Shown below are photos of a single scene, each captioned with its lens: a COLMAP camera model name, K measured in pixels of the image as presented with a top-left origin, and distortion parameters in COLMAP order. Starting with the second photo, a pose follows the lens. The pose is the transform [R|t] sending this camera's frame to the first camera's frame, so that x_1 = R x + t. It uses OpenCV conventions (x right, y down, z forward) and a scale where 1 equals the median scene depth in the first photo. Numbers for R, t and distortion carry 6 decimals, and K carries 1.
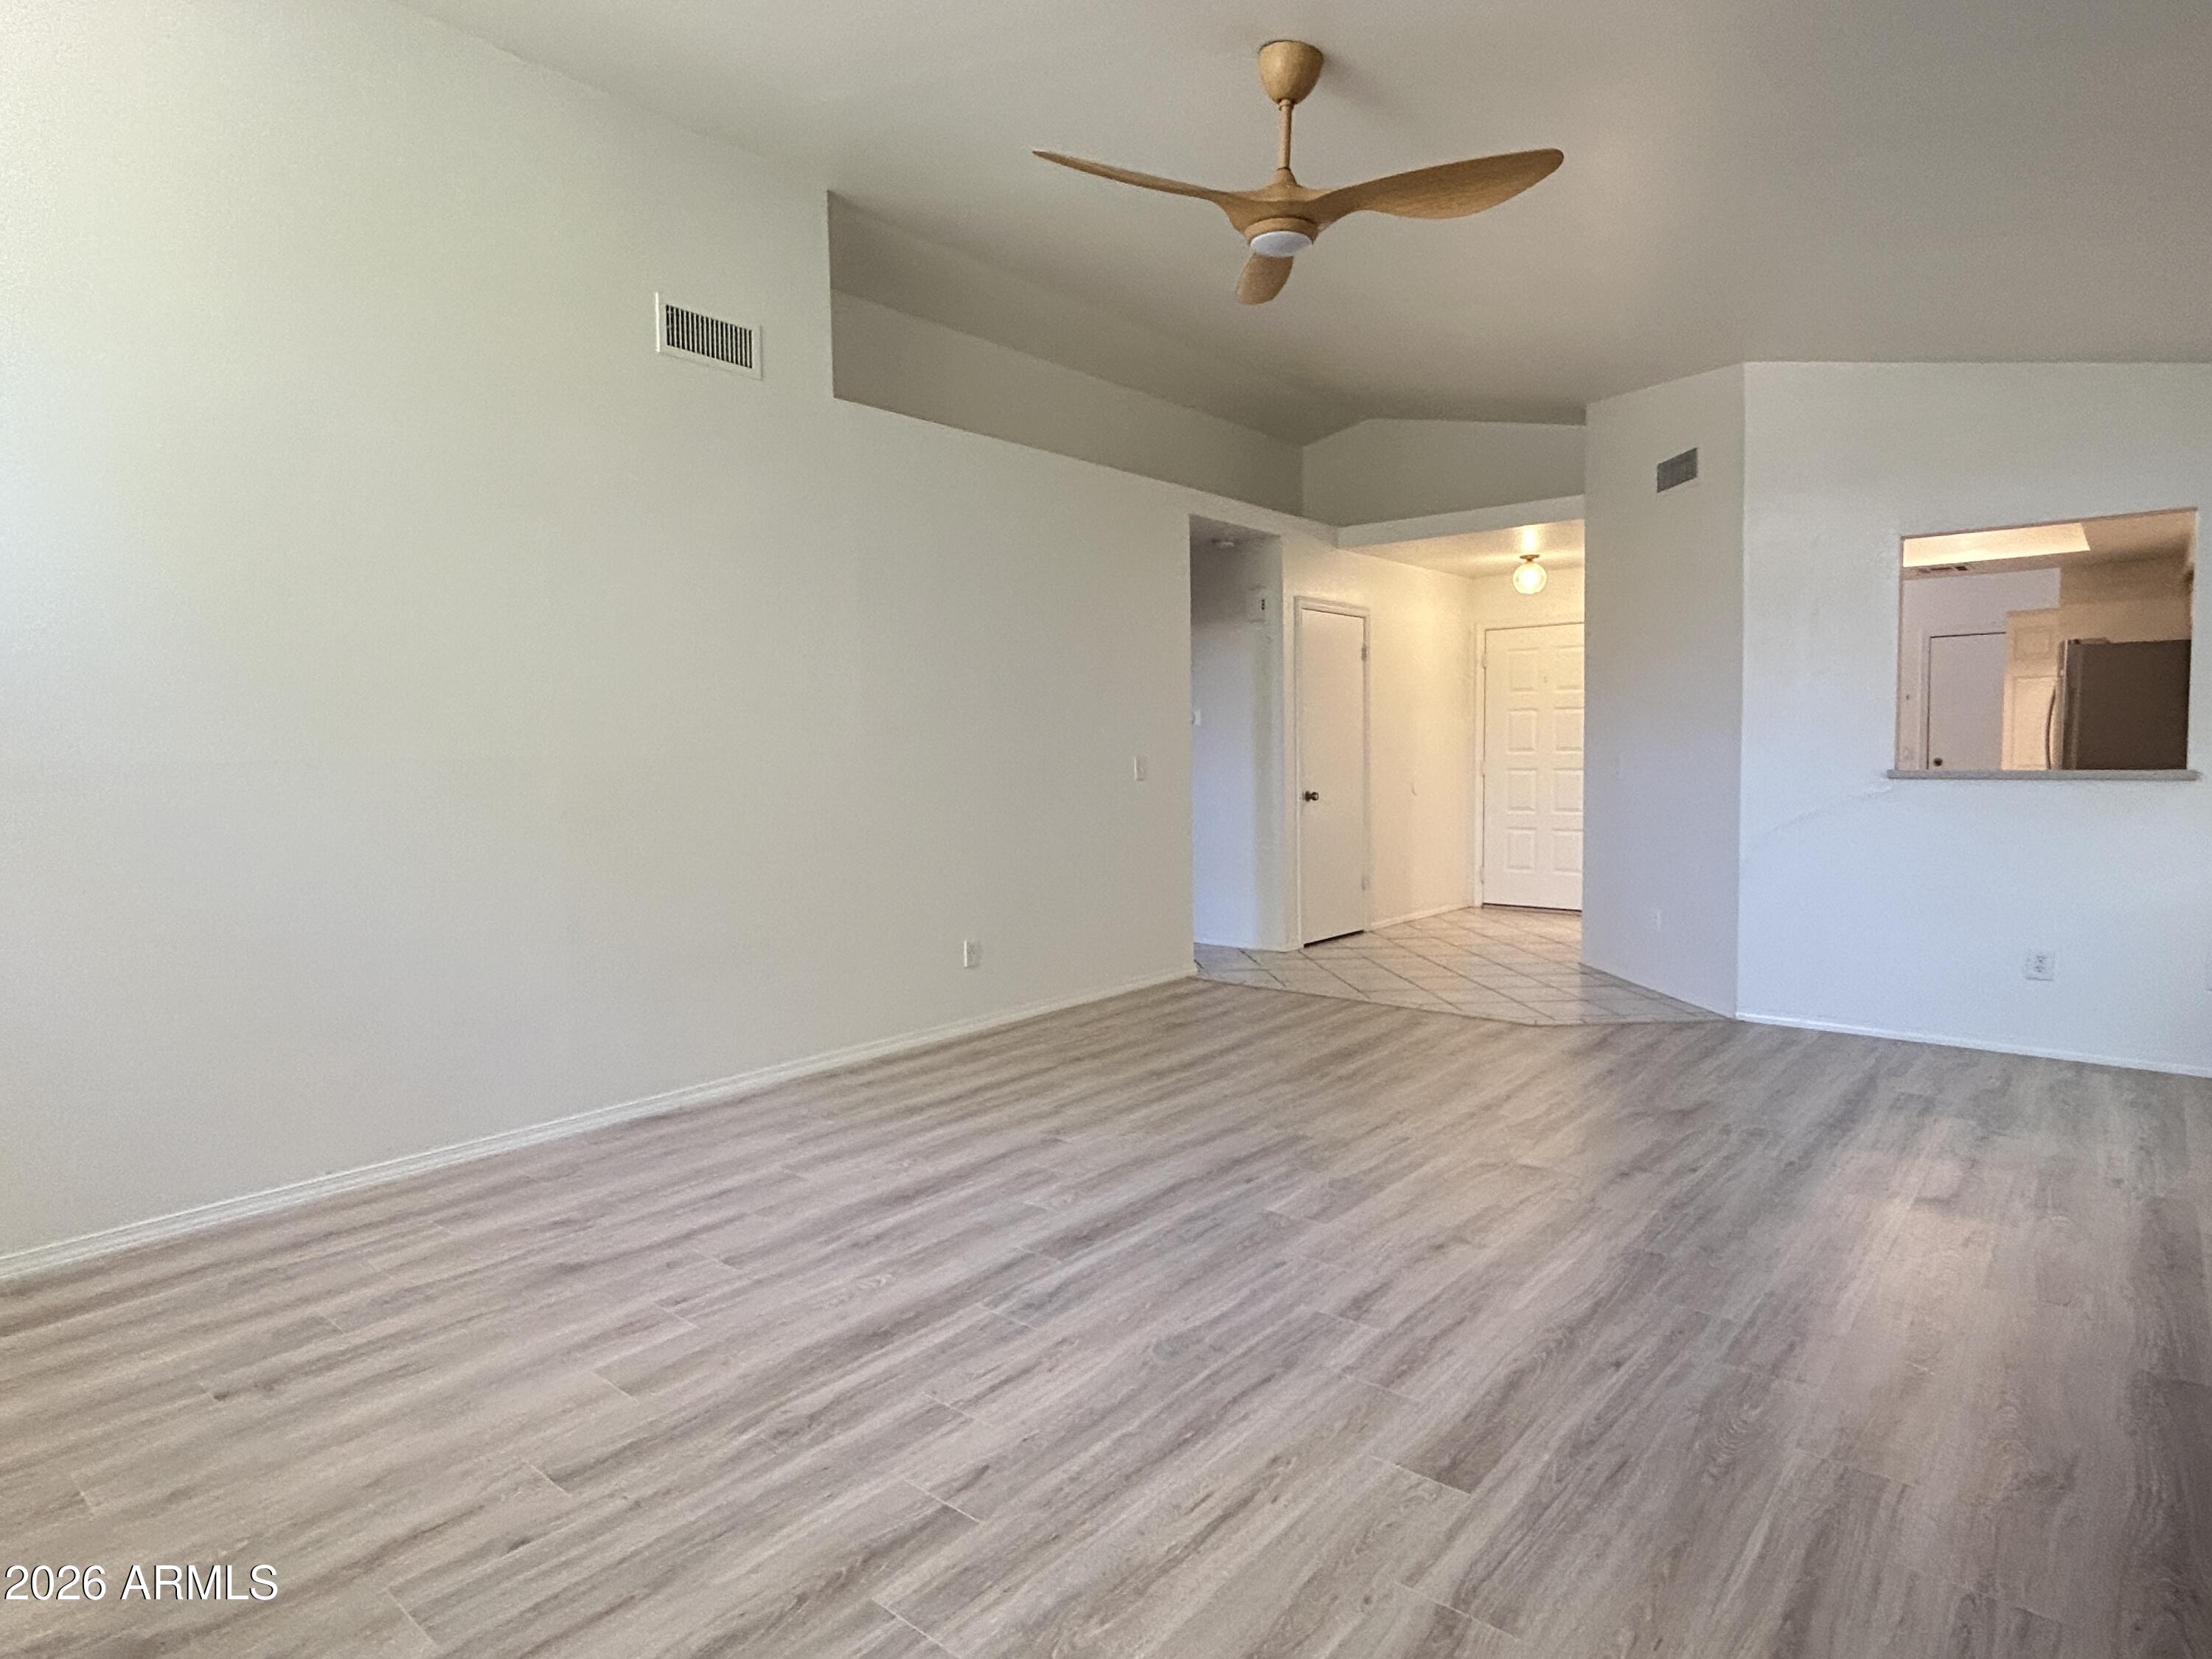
lens RADIAL K [[1235.6, 0, 1098.5], [0, 1235.6, 818.1], [0, 0, 1]] dist [-0.002129, 0.003012]
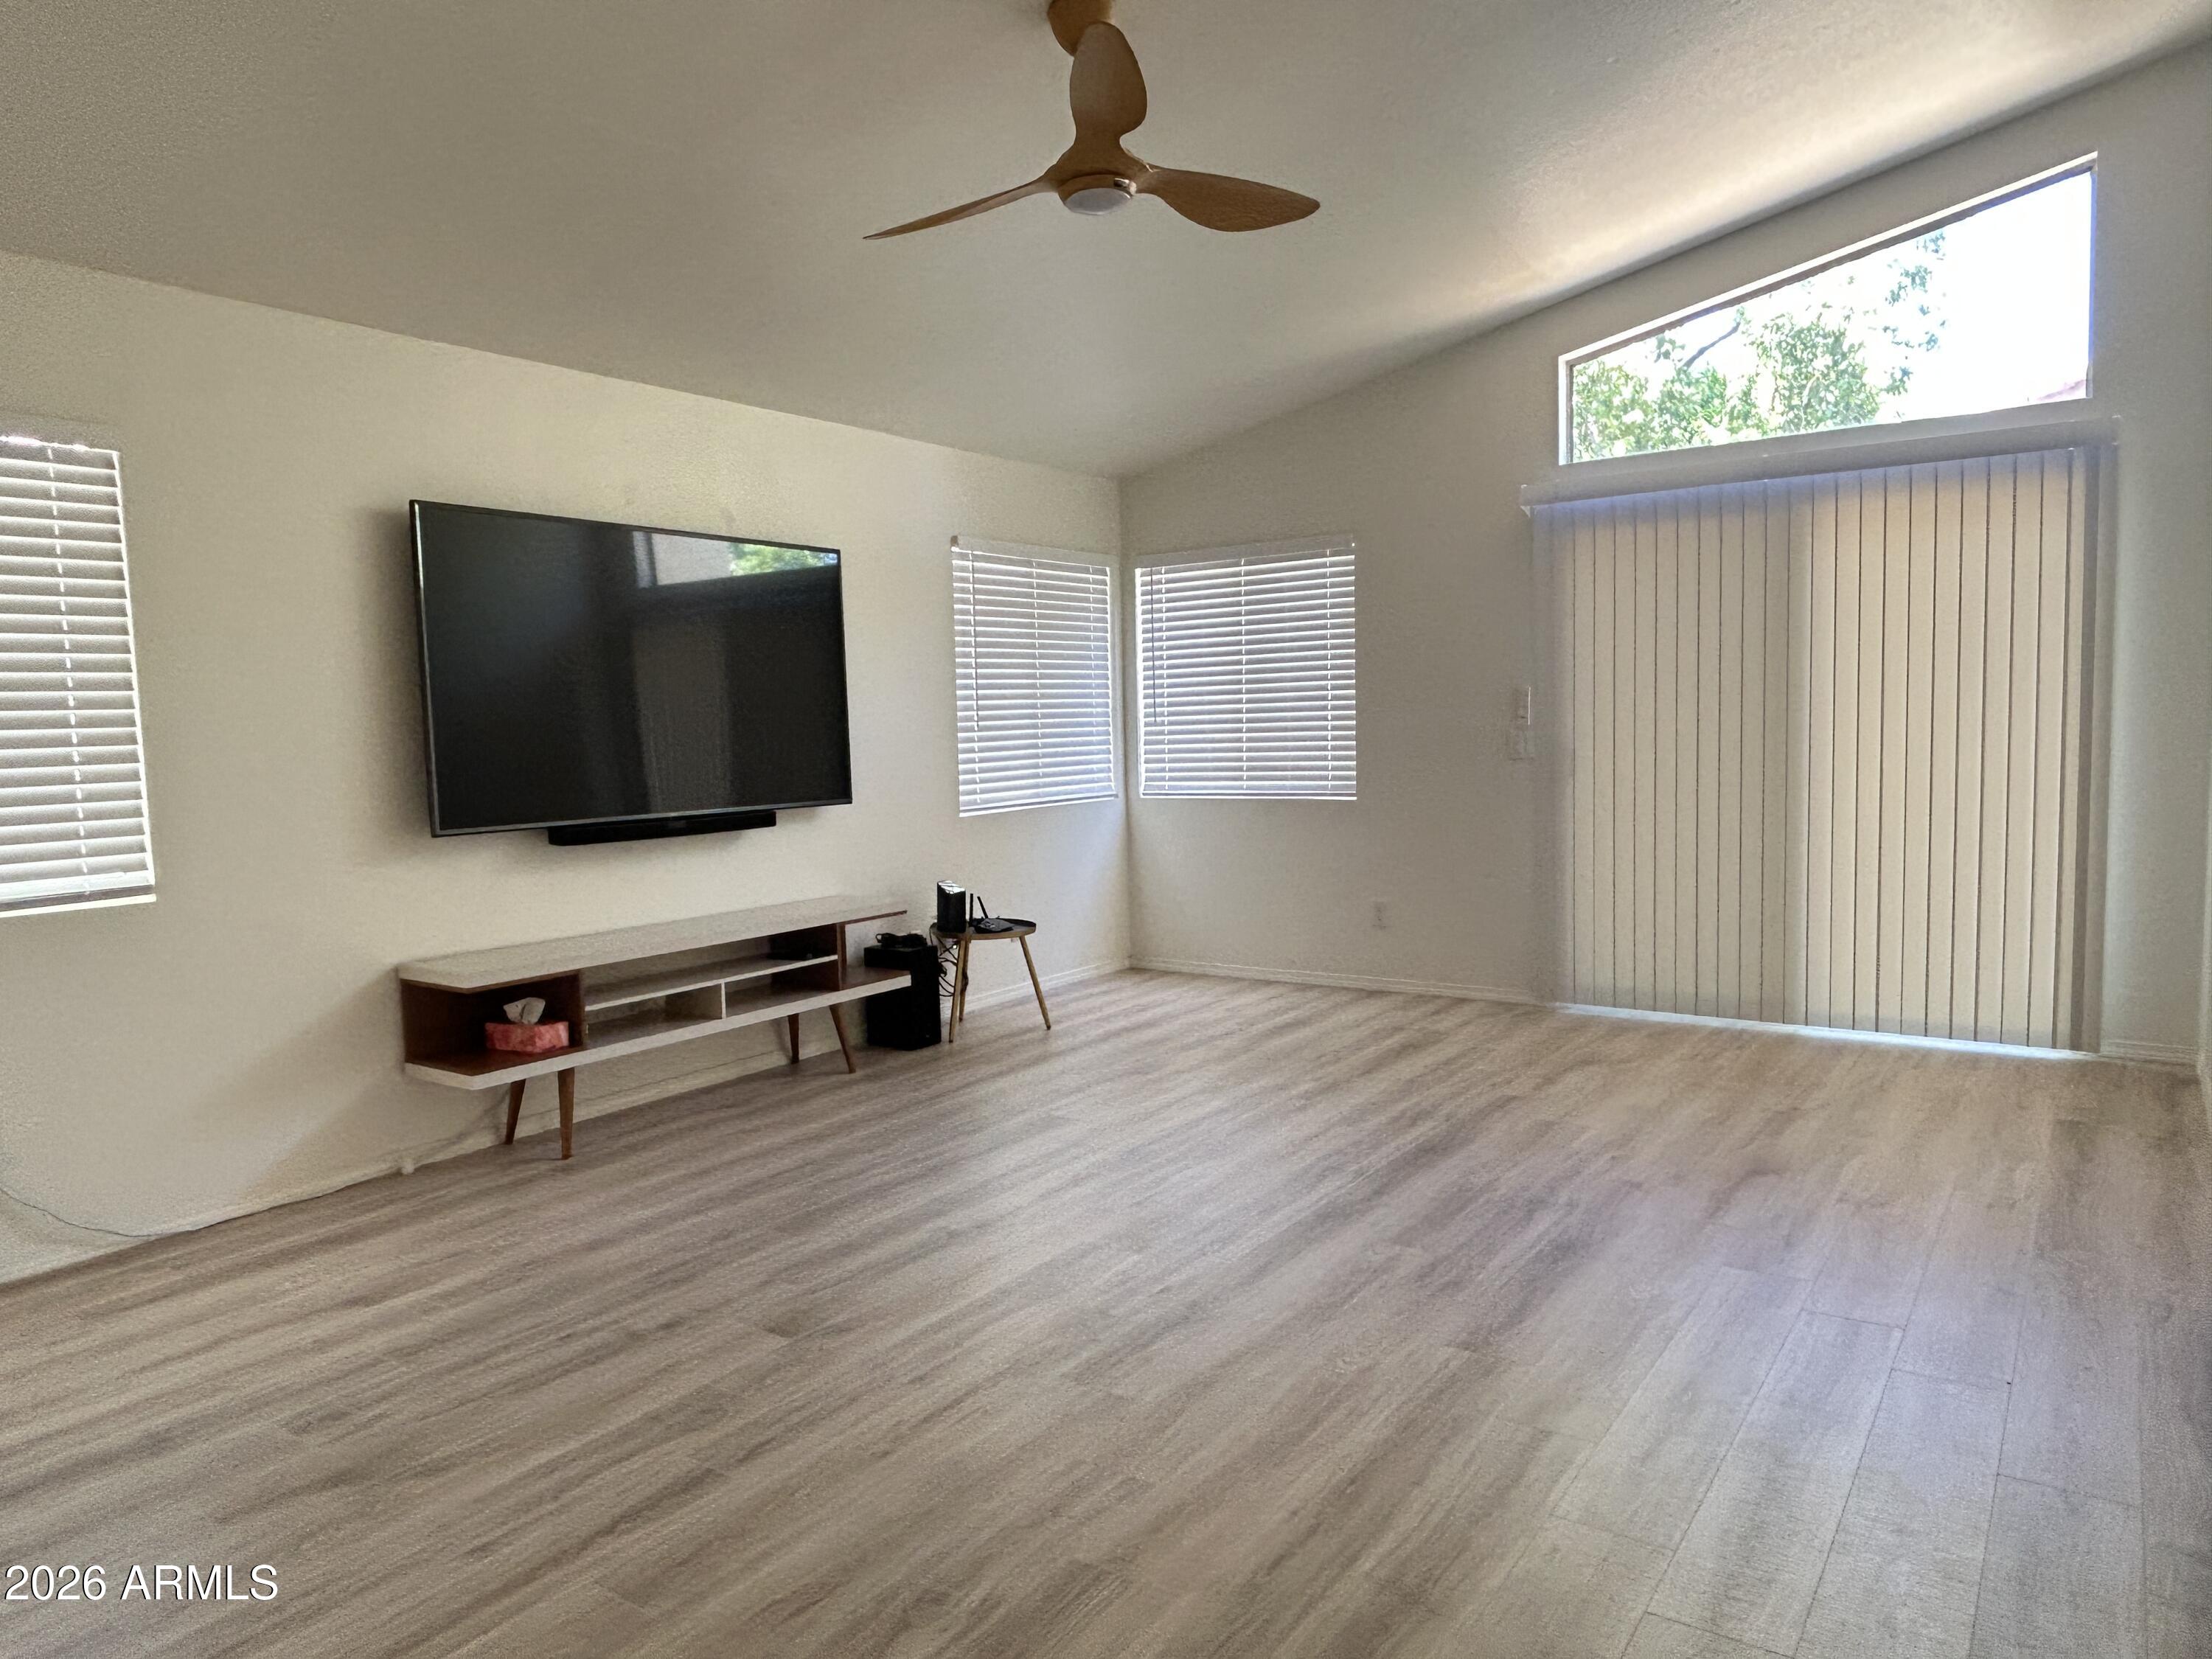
lens RADIAL K [[1430.7, 0, 1100.6], [0, 1430.7, 839.3], [0, 0, 1]] dist [0.011146, -0.000006]
pose [[-0.995168, 0.047614, -0.085870, 0.268409], [0.035290, 0.989564, 0.139709, -0.138245], [0.091626, 0.136003, -0.986462, 2.186754]]
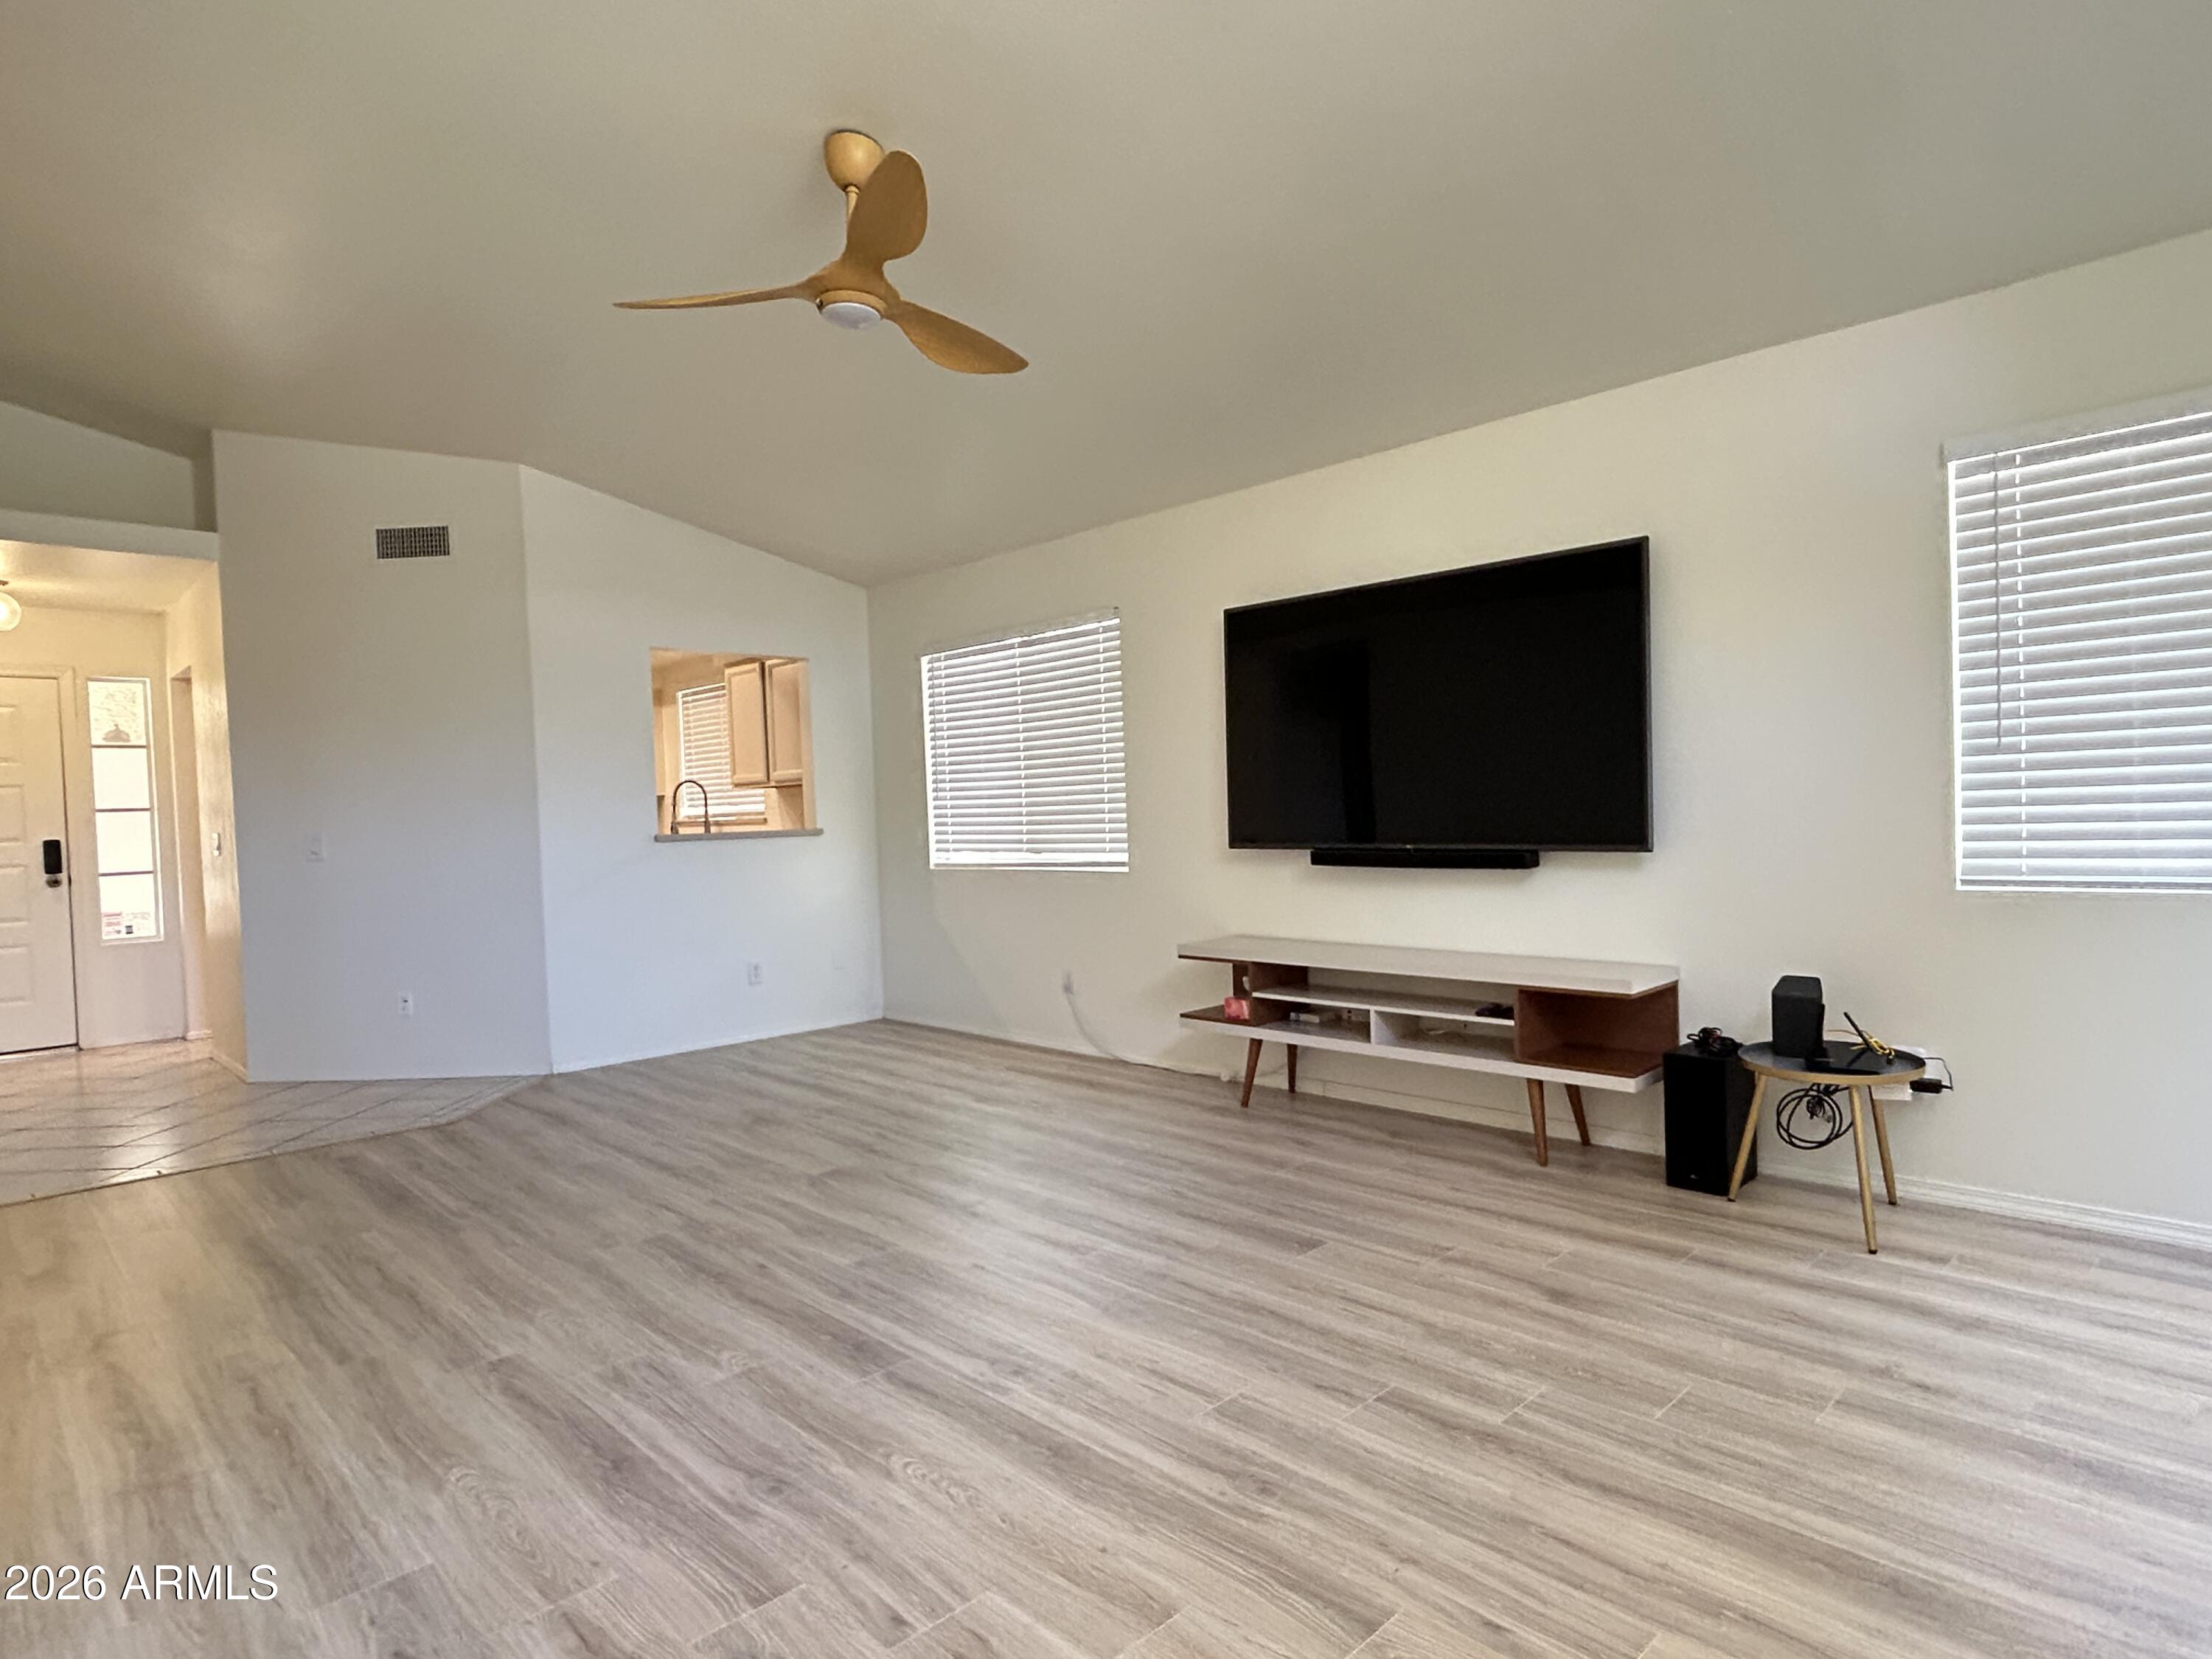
lens RADIAL K [[1235.6, 0, 1106.1], [0, 1235.6, 818.3], [0, 0, 1]] dist [-0.002129, 0.003012]
pose [[0.095972, -0.000396, 0.995384, -0.904599], [0.089255, 0.995975, -0.008210, -0.008883], [-0.991374, 0.089631, 0.095621, 0.742941]]
